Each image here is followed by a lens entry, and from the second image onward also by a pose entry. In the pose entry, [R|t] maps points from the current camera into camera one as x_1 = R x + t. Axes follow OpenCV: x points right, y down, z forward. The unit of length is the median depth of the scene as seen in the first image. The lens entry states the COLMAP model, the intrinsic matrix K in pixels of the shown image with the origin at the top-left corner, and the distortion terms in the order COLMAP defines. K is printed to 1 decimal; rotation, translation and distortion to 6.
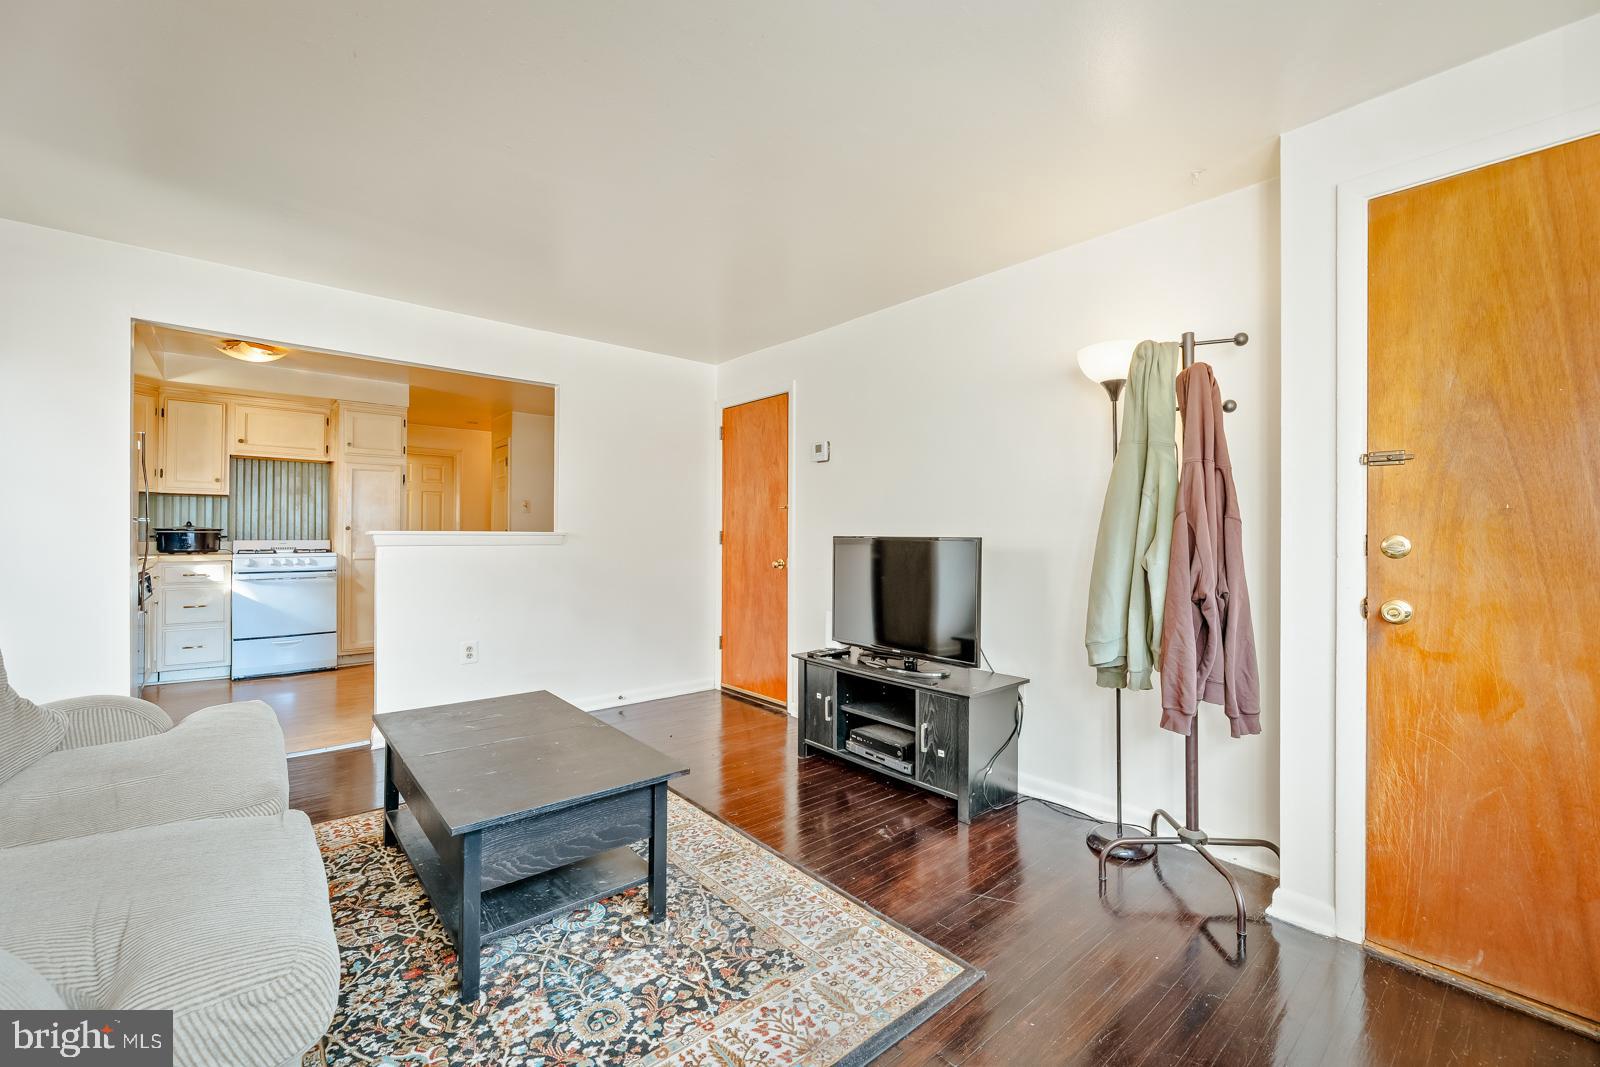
lens RADIAL K [[675.3, 0, 829.8], [0, 675.3, 528.9], [0, 0, 1]] dist [0.000894, 0.000190]
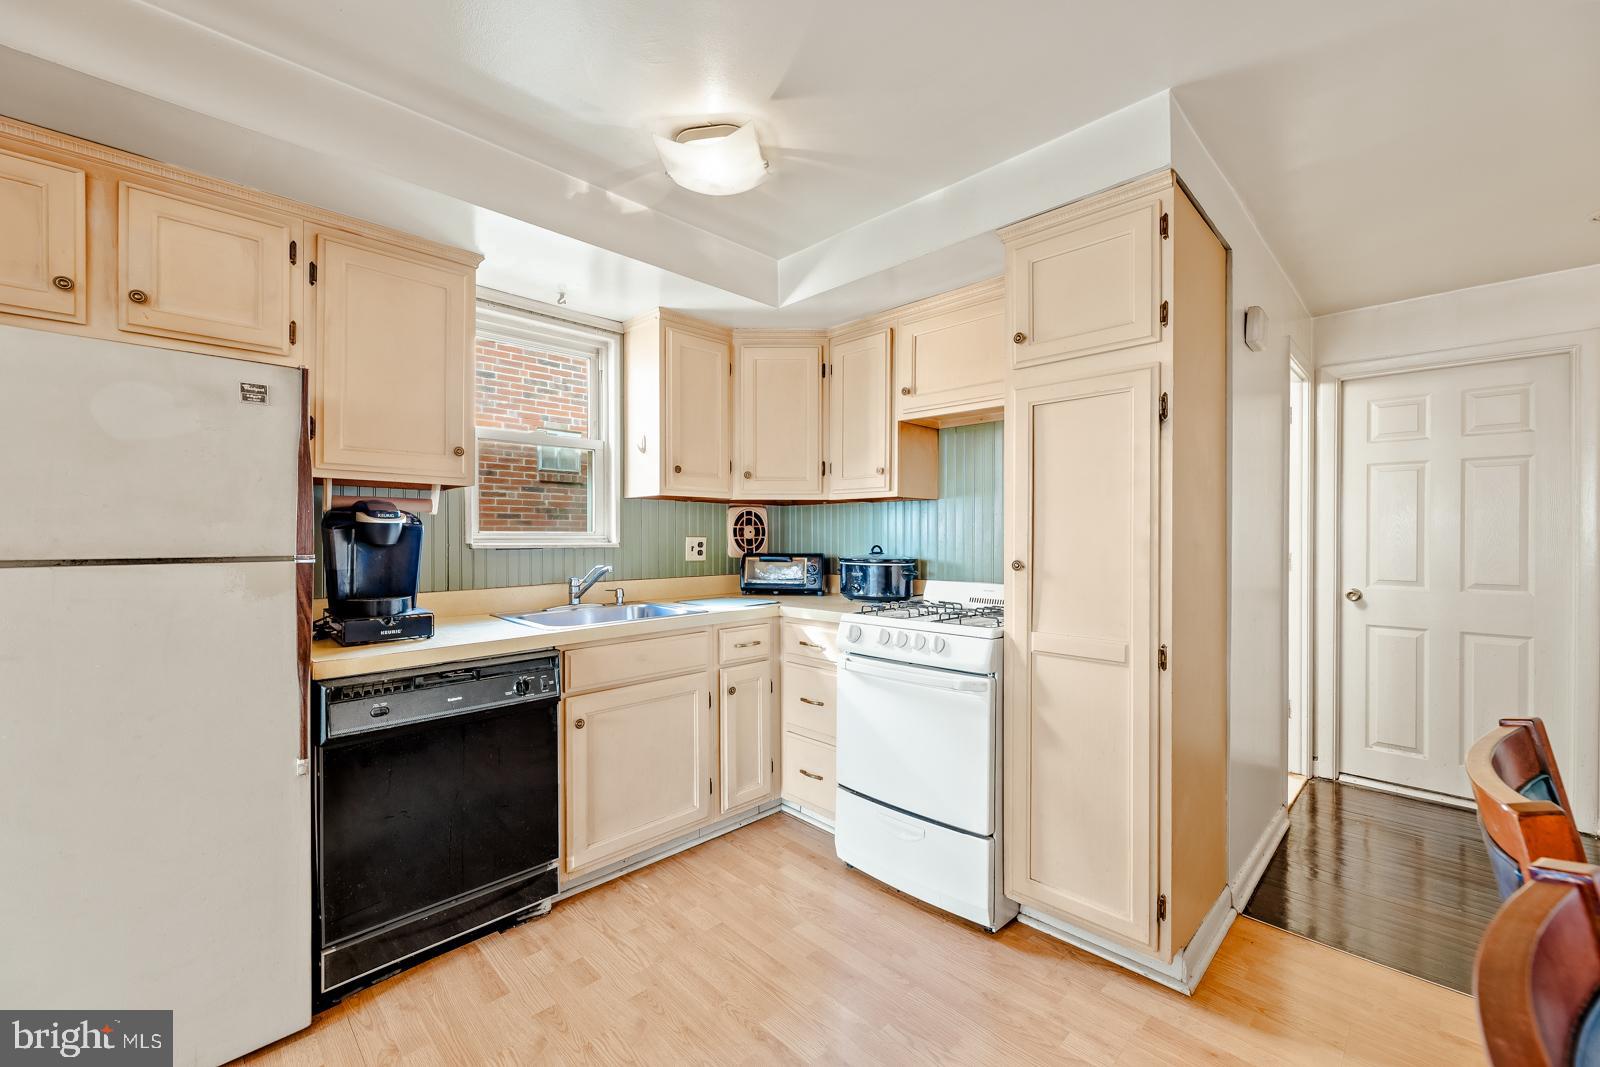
lens RADIAL K [[650.1, 0, 803.9], [0, 650.1, 536.6], [0, 0, 1]] dist [0.001267, 0.000154]
pose [[0.065071, -0.000241, -0.997881, -1.077038], [0.004254, 0.999991, 0.000036, -0.053515], [0.997872, -0.004247, 0.065072, 2.532914]]
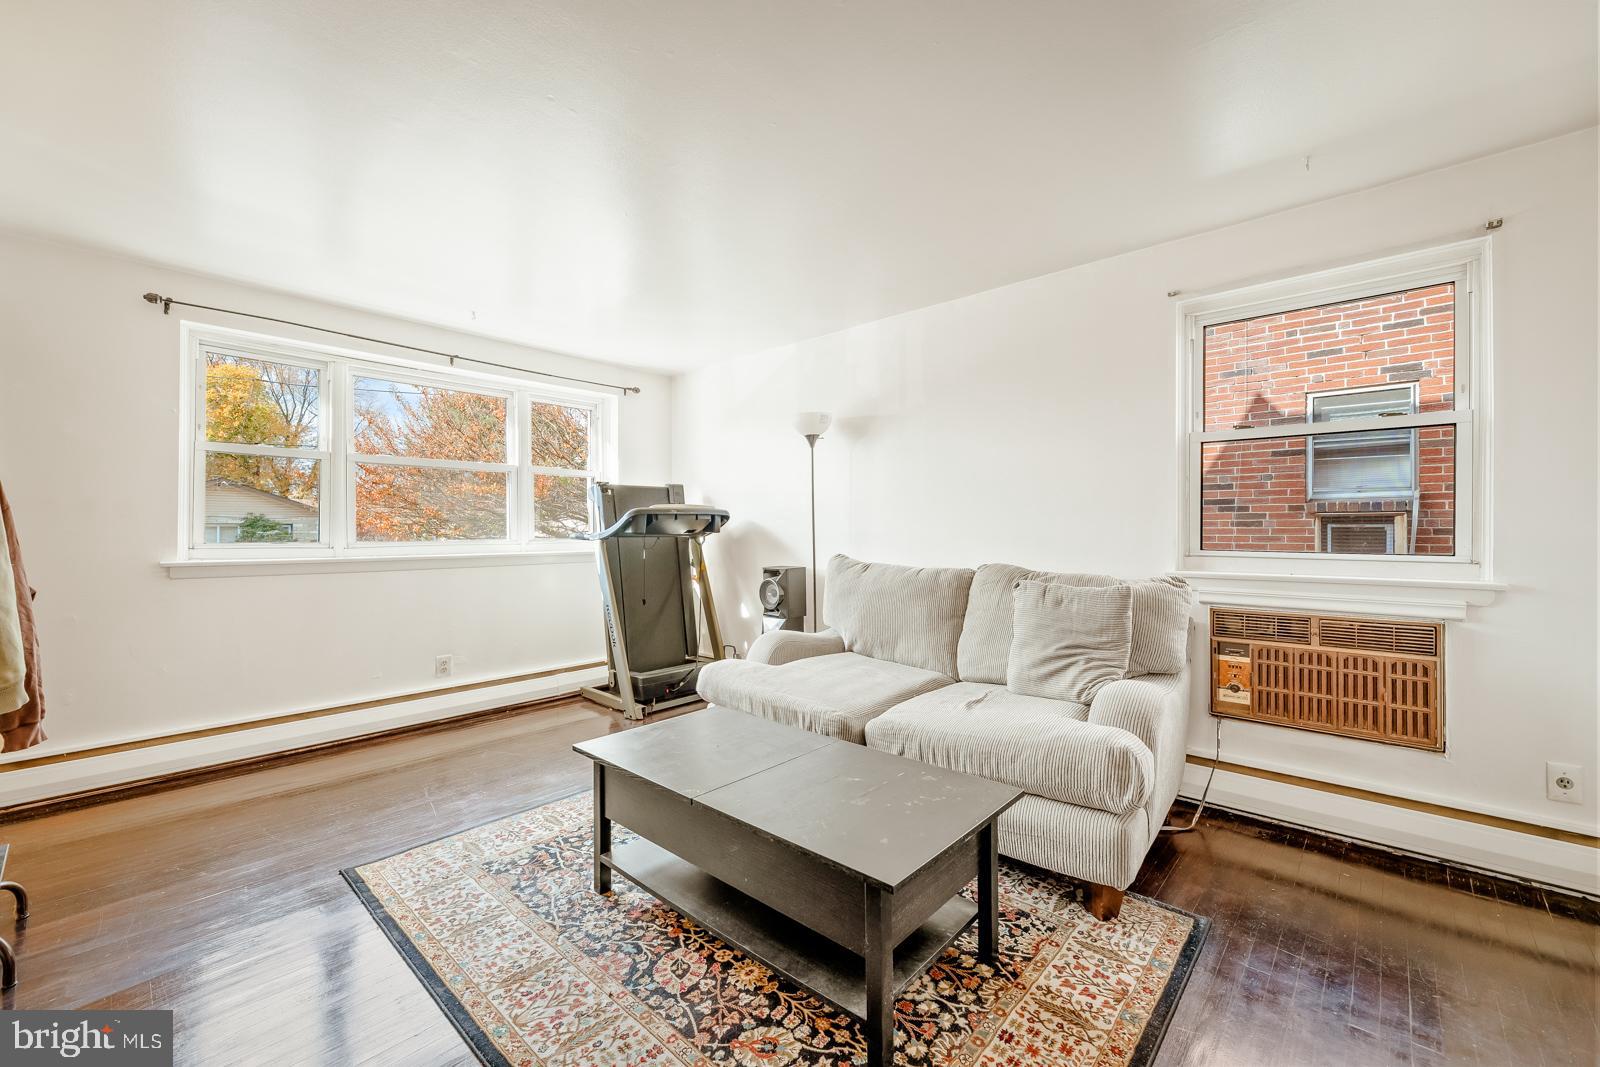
lens RADIAL K [[650.1, 0, 803.9], [0, 650.1, 536.6], [0, 0, 1]] dist [0.001267, 0.000154]
pose [[-0.993202, -0.005839, -0.116254, -0.478496], [-0.006179, 0.999978, 0.002567, 0.005414], [0.116236, 0.003268, -0.993216, 2.195965]]
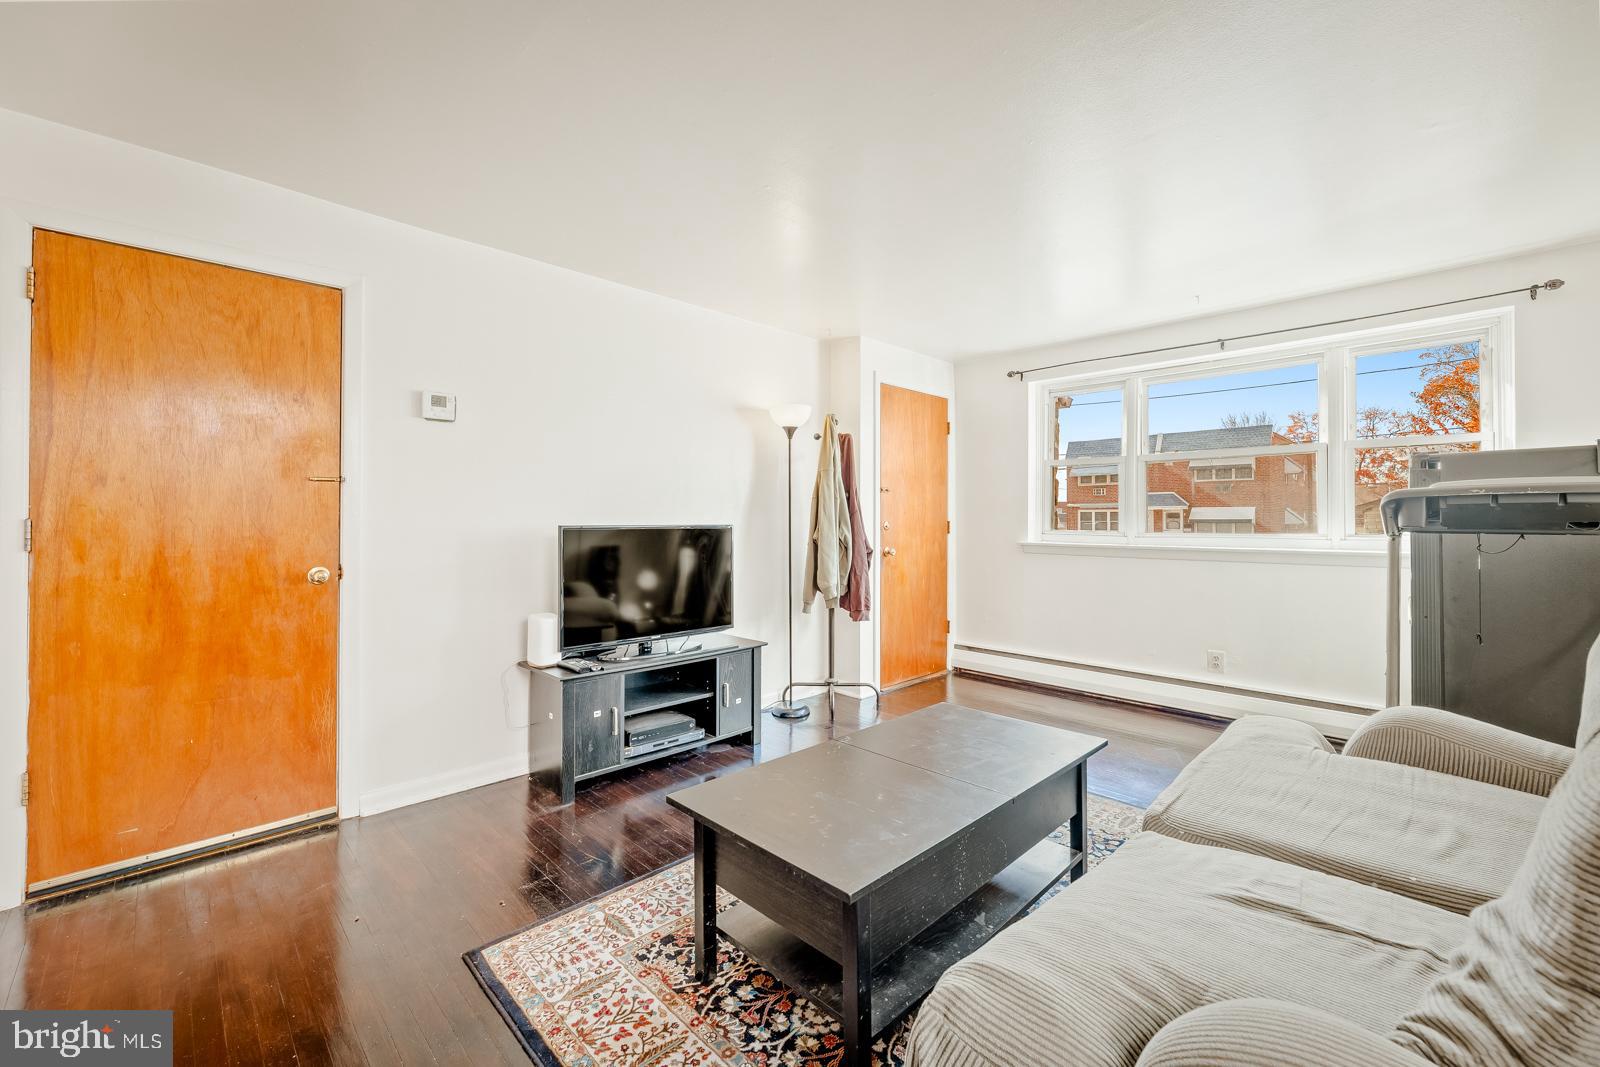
lens RADIAL K [[654.1, 0, 793.7], [0, 654.1, 524.0], [0, 0, 1]] dist [0.001739, 0.000141]
pose [[-0.047059, -0.015638, 0.998770, -1.519691], [-0.010454, 0.999830, 0.015162, -0.013186], [-0.998837, -0.009727, -0.047215, 1.423172]]
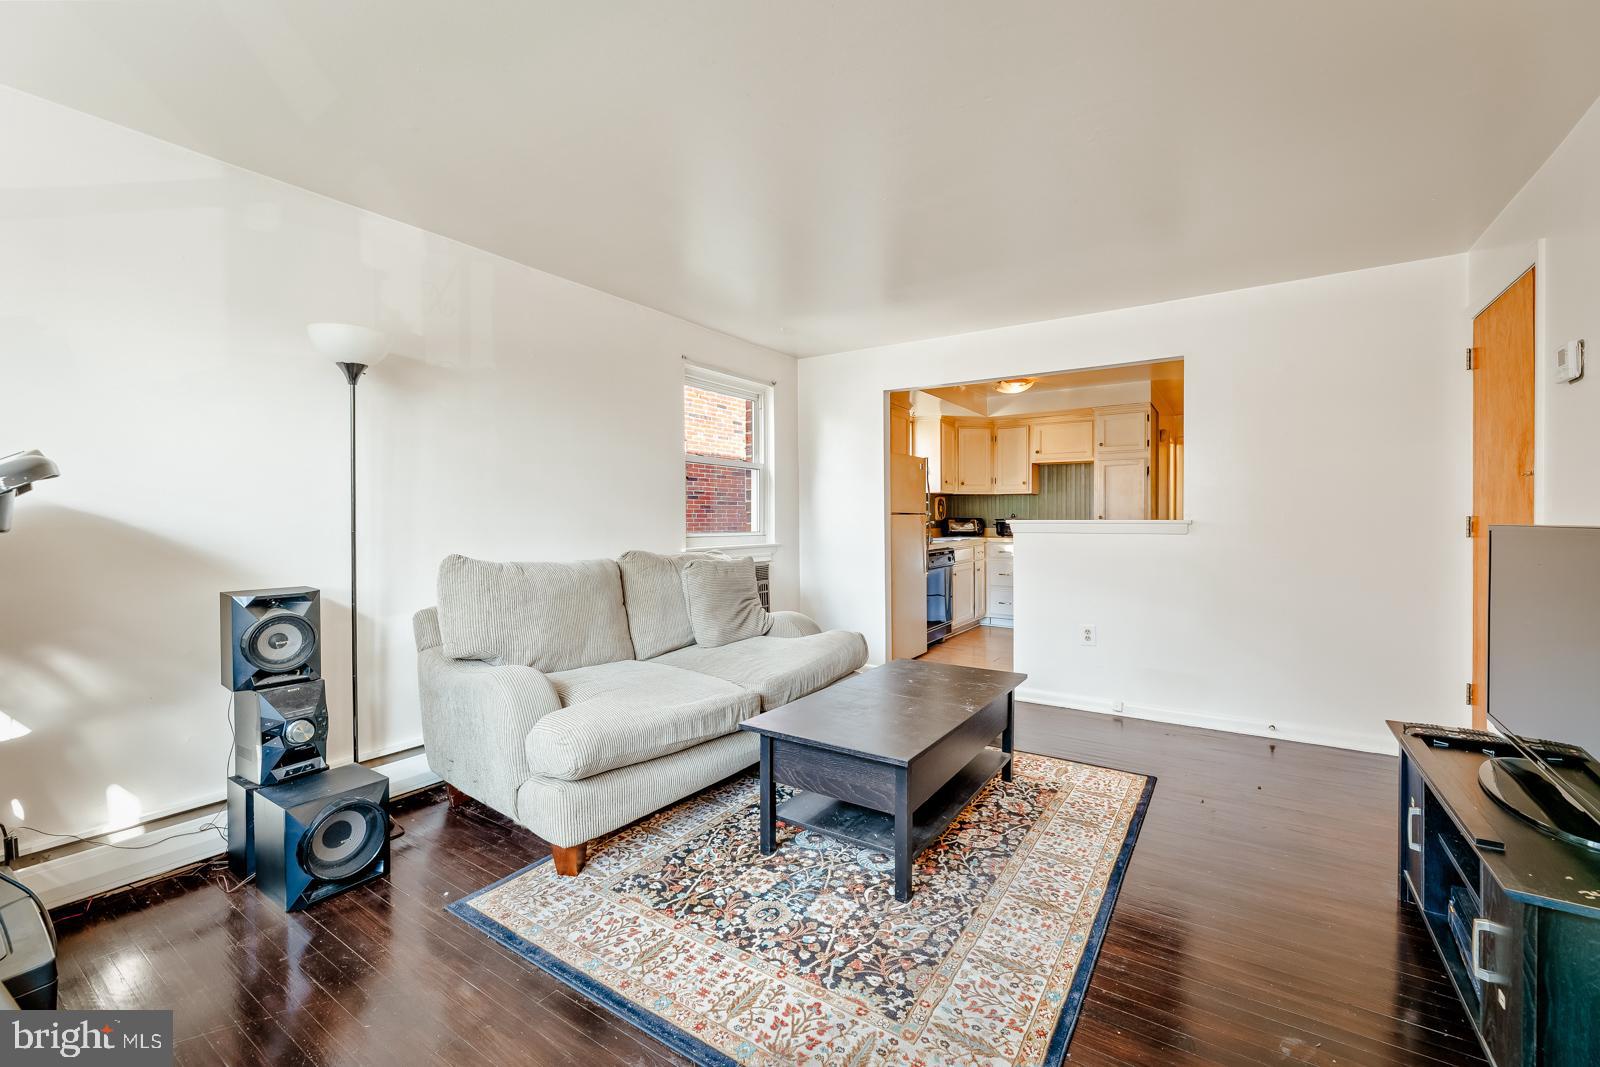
lens RADIAL K [[654.1, 0, 793.7], [0, 654.1, 524.0], [0, 0, 1]] dist [0.001739, 0.000141]
pose [[0.247382, 0.000037, -0.968918, 0.707621], [0.011487, 0.999930, 0.002971, 0.003130], [0.968850, -0.011865, 0.247364, 0.633498]]
